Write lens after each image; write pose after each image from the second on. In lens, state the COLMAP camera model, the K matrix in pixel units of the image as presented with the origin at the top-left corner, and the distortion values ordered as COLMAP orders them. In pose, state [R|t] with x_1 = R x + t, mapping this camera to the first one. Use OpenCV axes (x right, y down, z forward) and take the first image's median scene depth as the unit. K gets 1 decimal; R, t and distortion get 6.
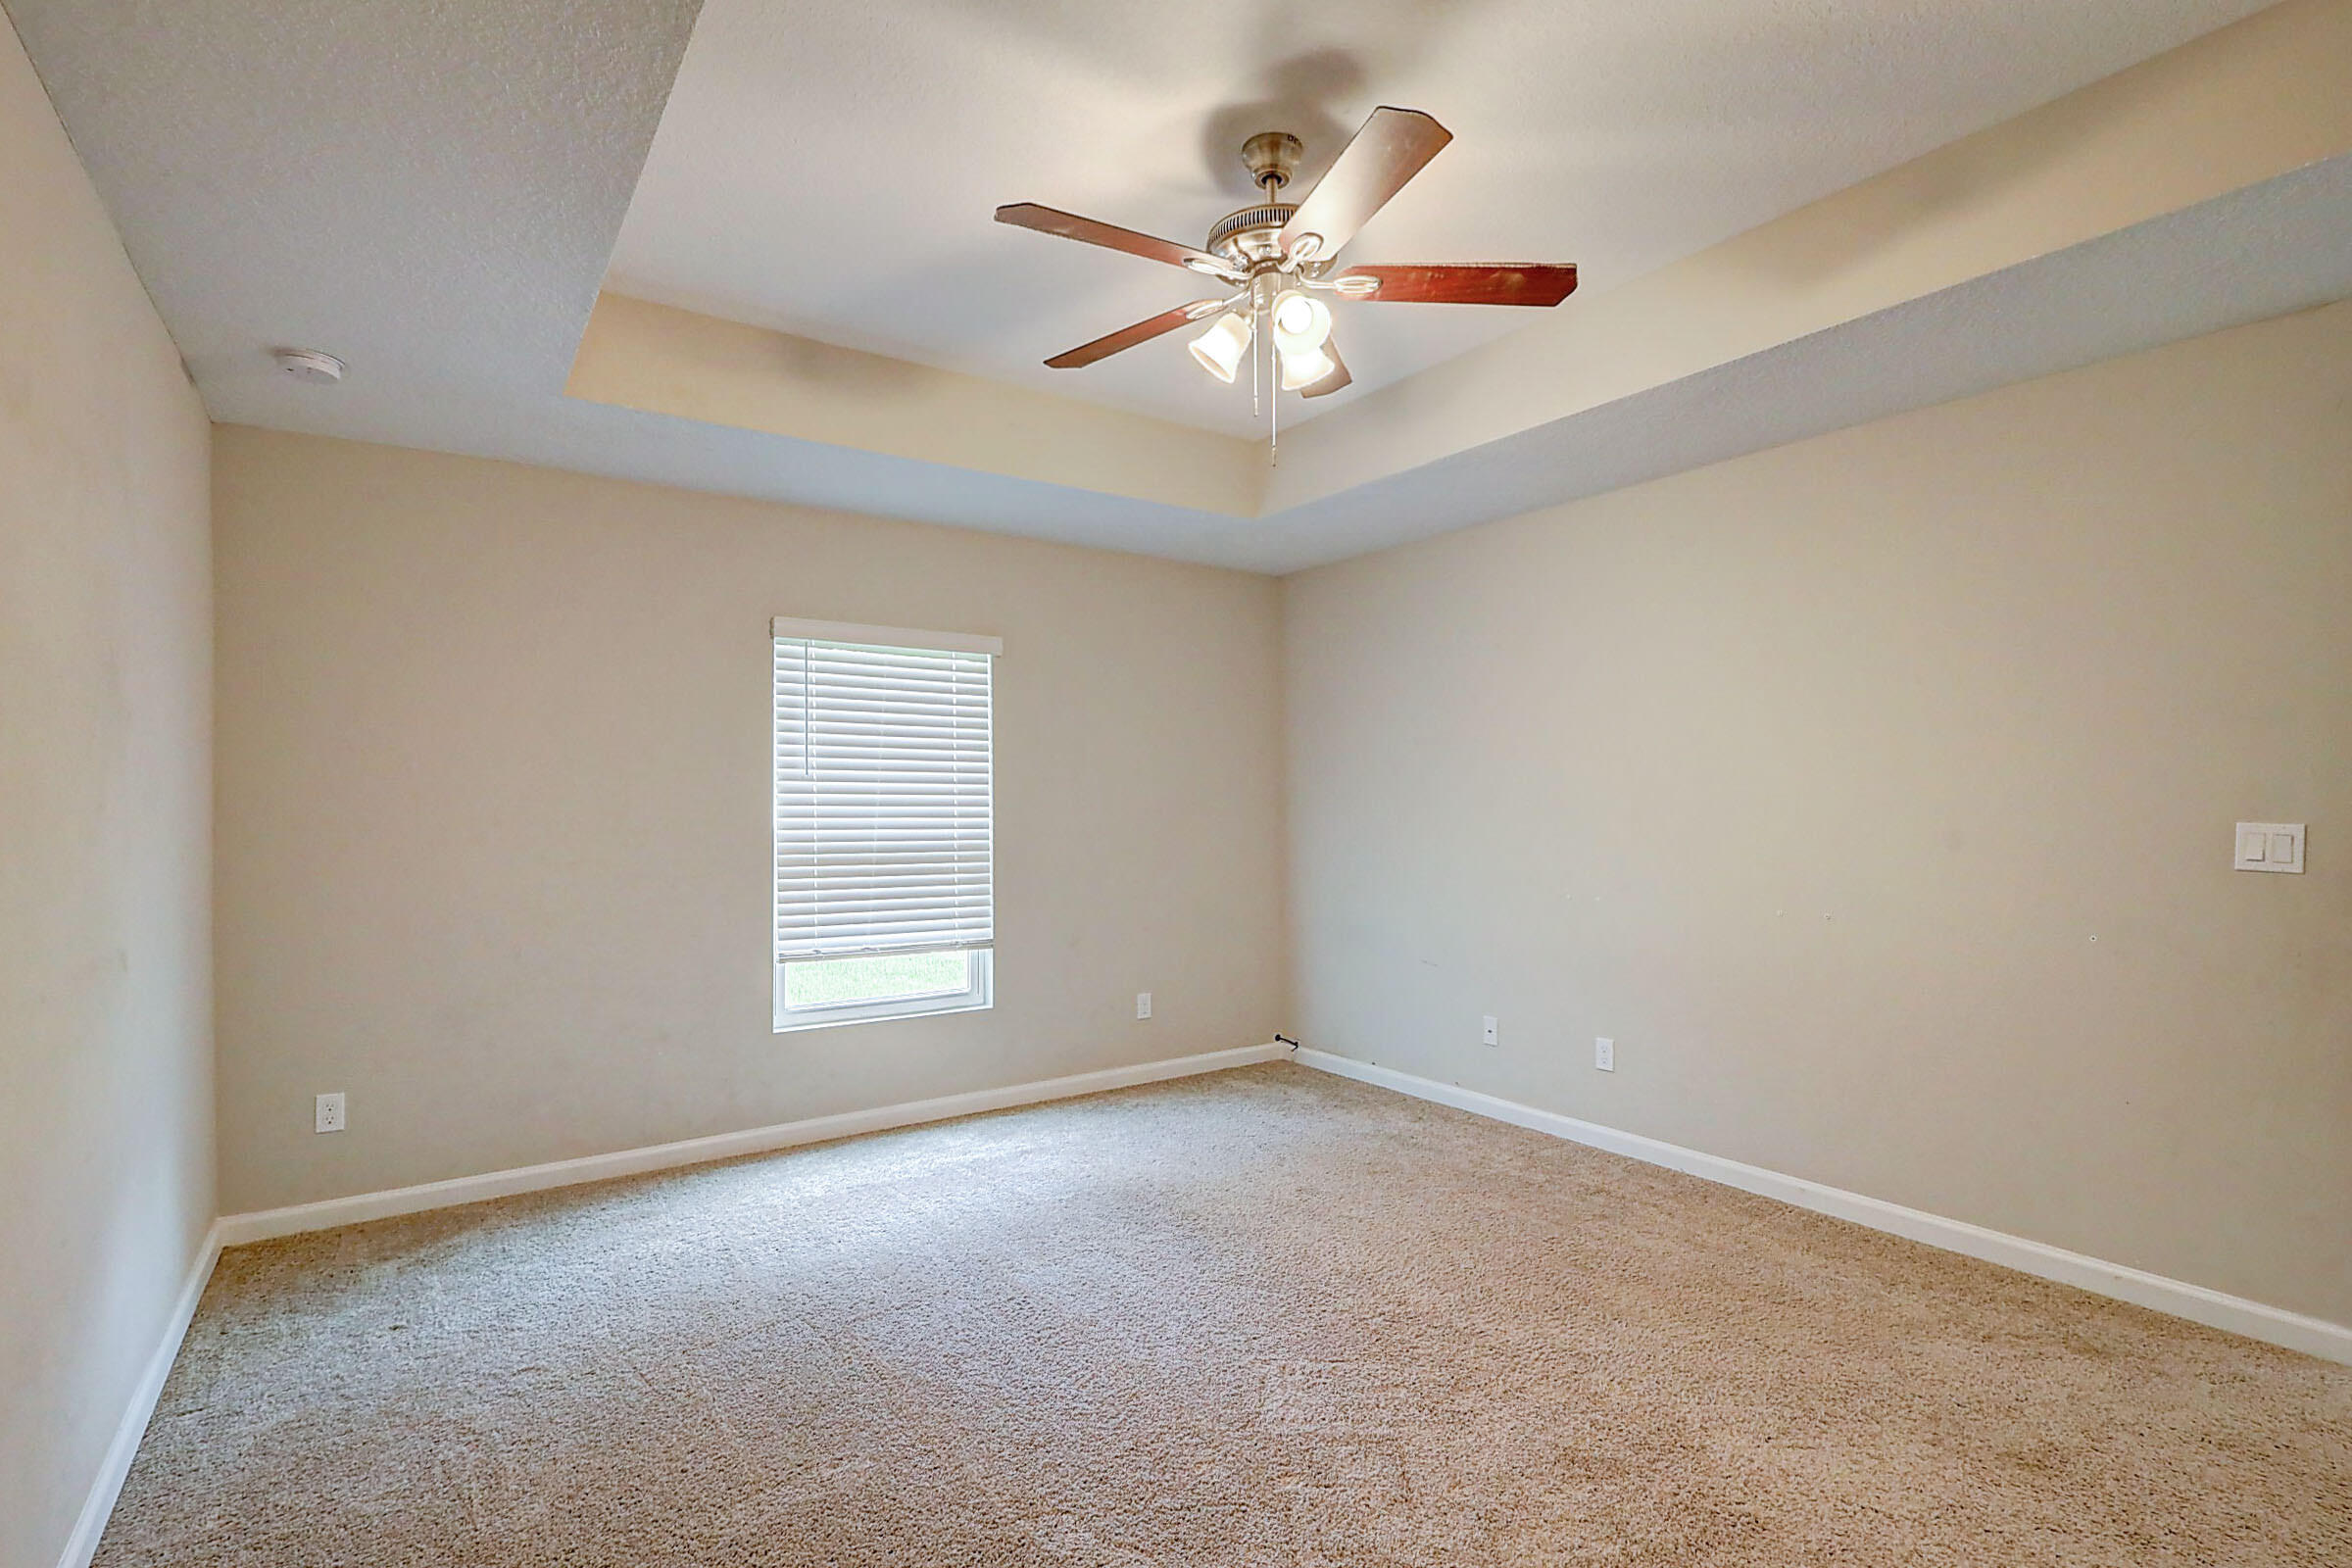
lens RADIAL K [[1112.8, 0, 1181.2], [0, 1112.8, 805.9], [0, 0, 1]] dist [0.001512, 0.000250]
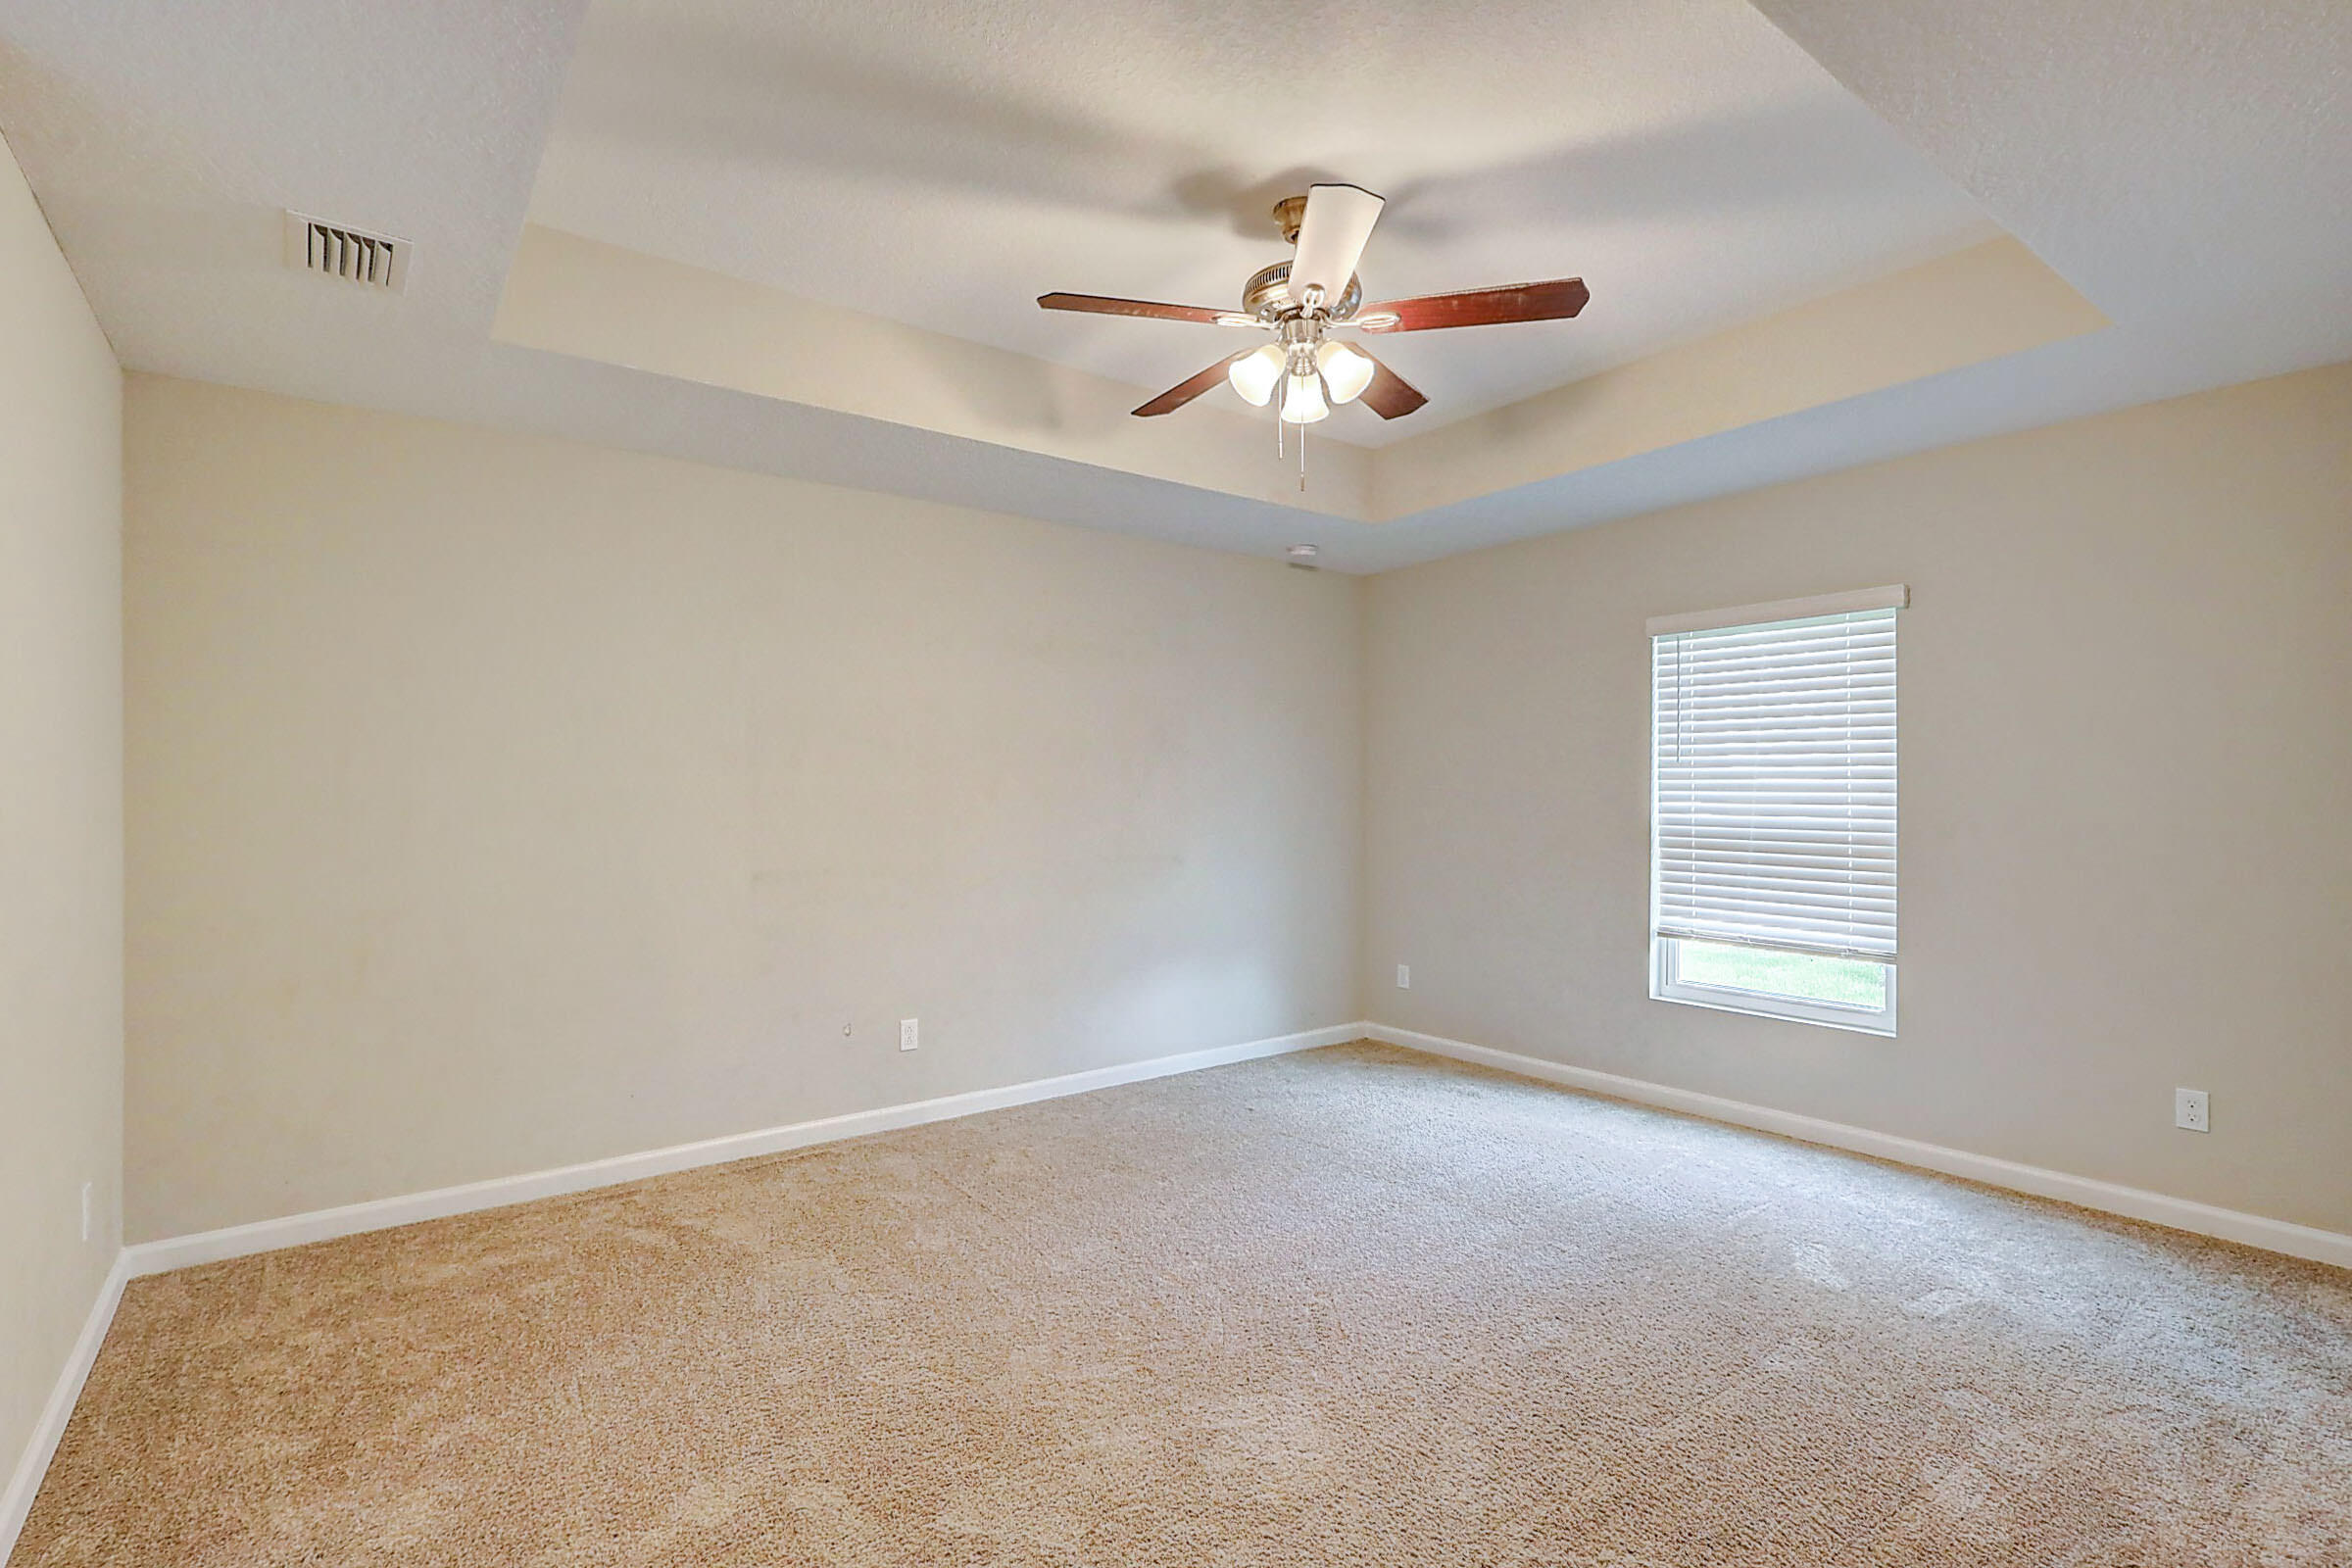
lens RADIAL K [[1091.7, 0, 1156.7], [0, 1091.7, 791.3], [0, 0, 1]] dist [0.001156, 0.000367]
pose [[0.025365, 0.001469, -0.999677, 0.673301], [0.003208, 0.999994, 0.001551, -0.002895], [0.999673, -0.003246, 0.025360, 0.472238]]
